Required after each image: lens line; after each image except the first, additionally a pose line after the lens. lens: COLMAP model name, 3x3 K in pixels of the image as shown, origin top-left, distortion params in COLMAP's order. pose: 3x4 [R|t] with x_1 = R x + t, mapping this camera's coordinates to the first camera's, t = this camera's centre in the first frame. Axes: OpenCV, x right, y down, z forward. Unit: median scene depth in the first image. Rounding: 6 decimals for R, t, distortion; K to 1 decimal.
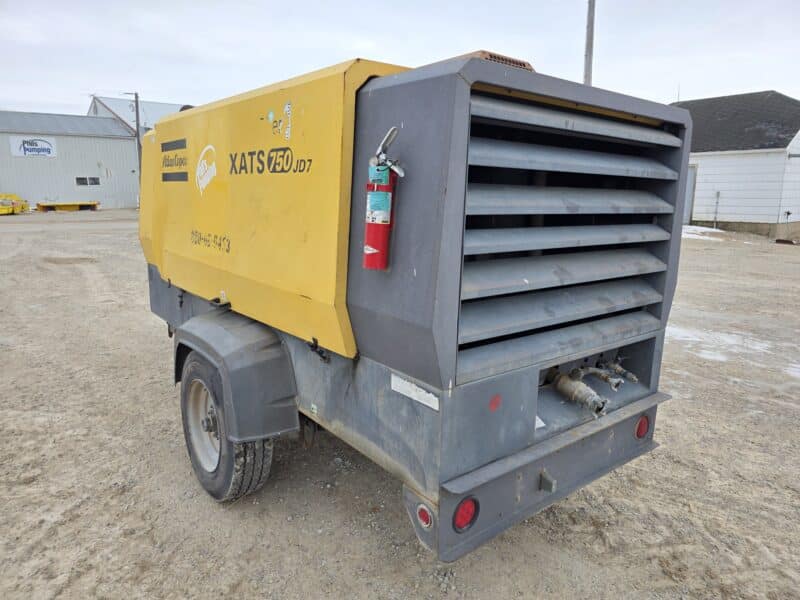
lens RADIAL K [[529.3, 0, 407.9], [0, 529.3, 299.3], [0, 0, 1]] dist [0.075649, -0.072955]
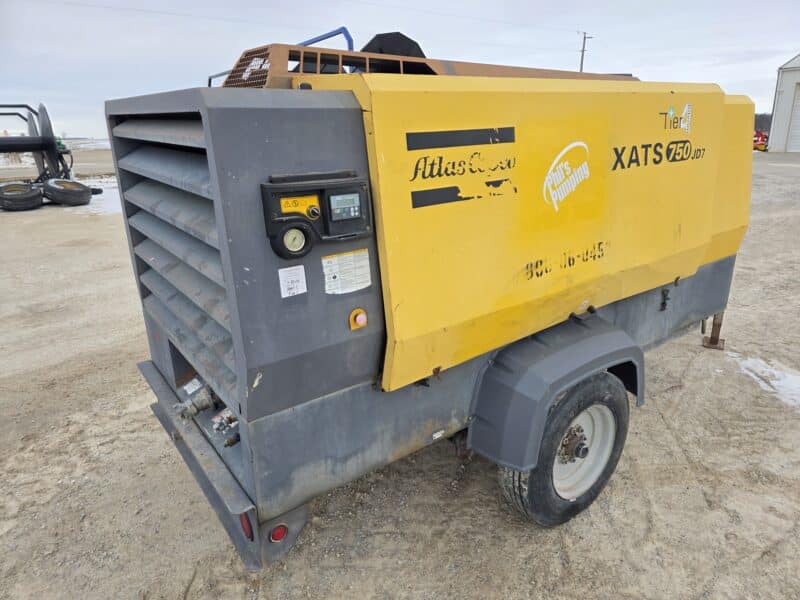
lens RADIAL K [[532.1, 0, 405.2], [0, 532.1, 297.0], [0, 0, 1]] dist [0.073129, -0.071889]
pose [[0.037123, -0.330355, 0.943127, -1.390754], [0.226824, 0.921929, 0.314002, -0.436562], [-0.973228, 0.202267, 0.109157, 1.395785]]
